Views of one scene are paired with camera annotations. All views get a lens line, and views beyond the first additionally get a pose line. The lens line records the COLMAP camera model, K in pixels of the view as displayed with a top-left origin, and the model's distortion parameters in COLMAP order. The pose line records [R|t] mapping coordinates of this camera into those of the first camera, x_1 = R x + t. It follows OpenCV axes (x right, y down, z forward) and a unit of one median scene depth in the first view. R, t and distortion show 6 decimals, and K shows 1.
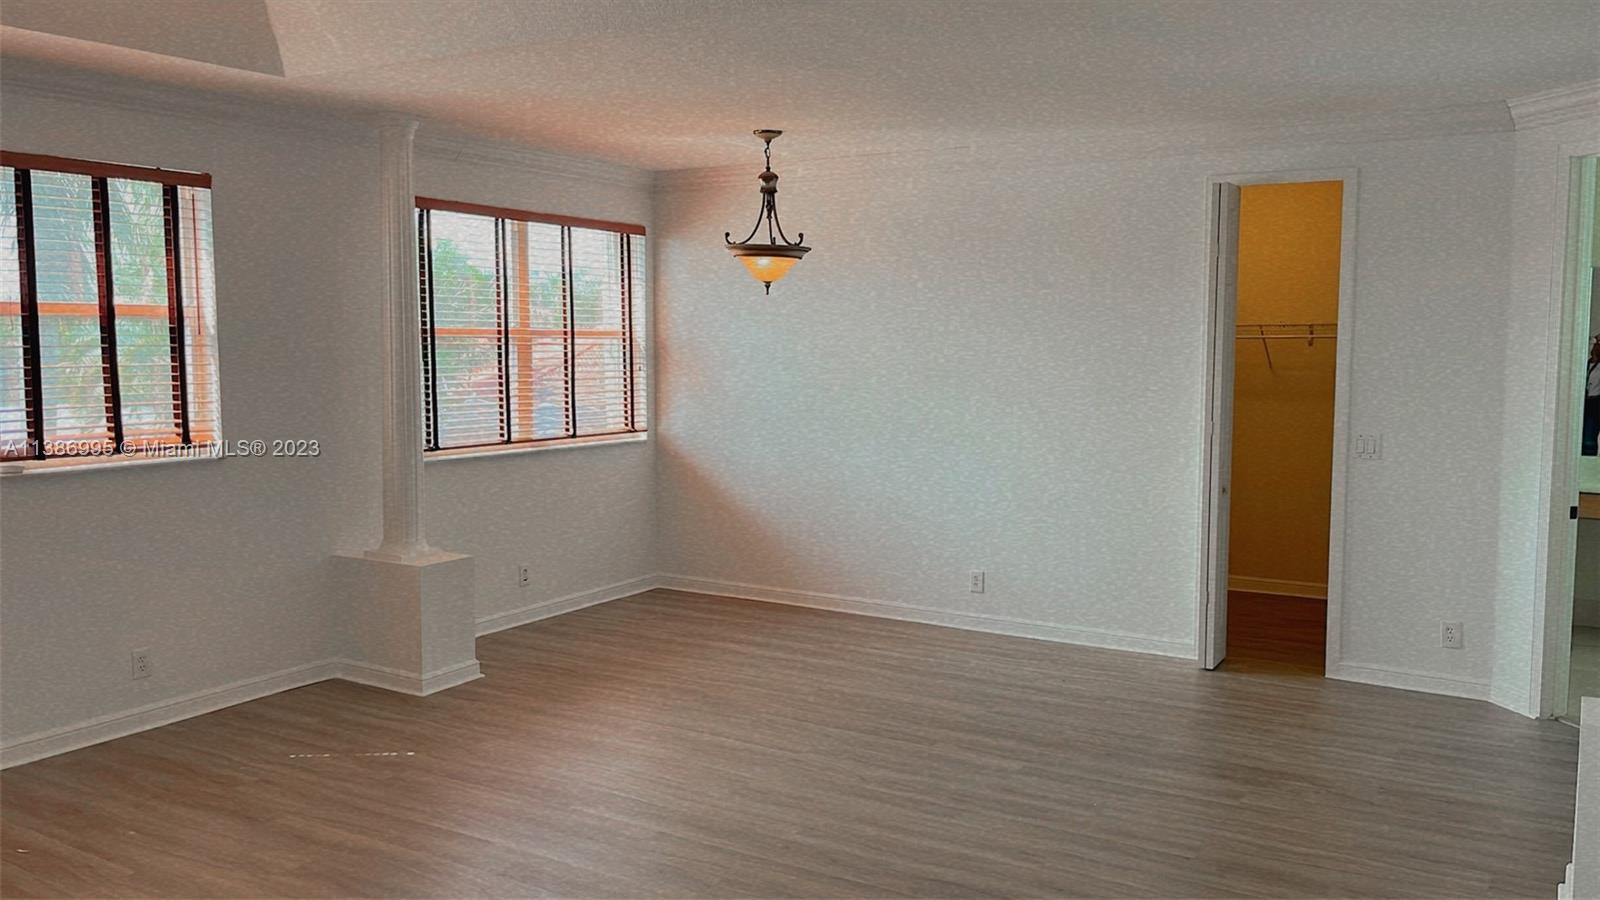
lens RADIAL K [[1264.3, 0, 802.9], [0, 1264.3, 446.3], [0, 0, 1]] dist [0.042643, -0.055740]
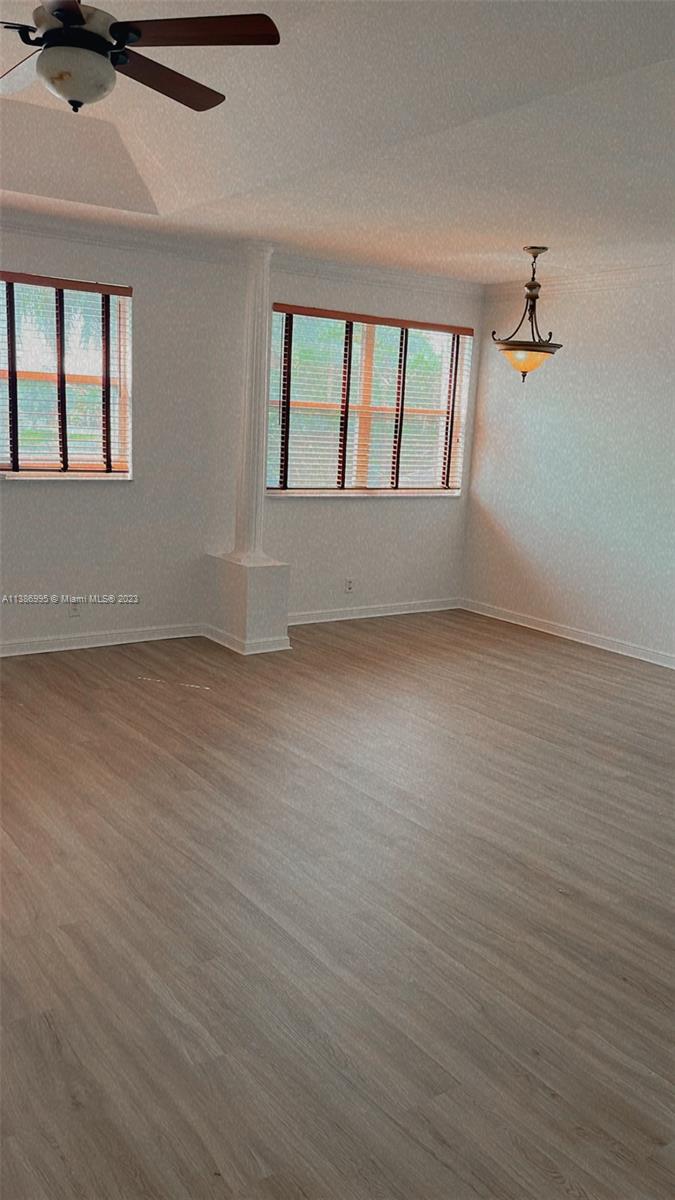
lens RADIAL K [[948.2, 0, 333.7], [0, 948.2, 606.1], [0, 0, 1]] dist [0.042643, -0.055740]
pose [[0.911893, 0.121486, -0.392035, 0.204001], [-0.081567, 0.989778, 0.116990, 0.004714], [0.402240, -0.074705, 0.912481, 0.047805]]
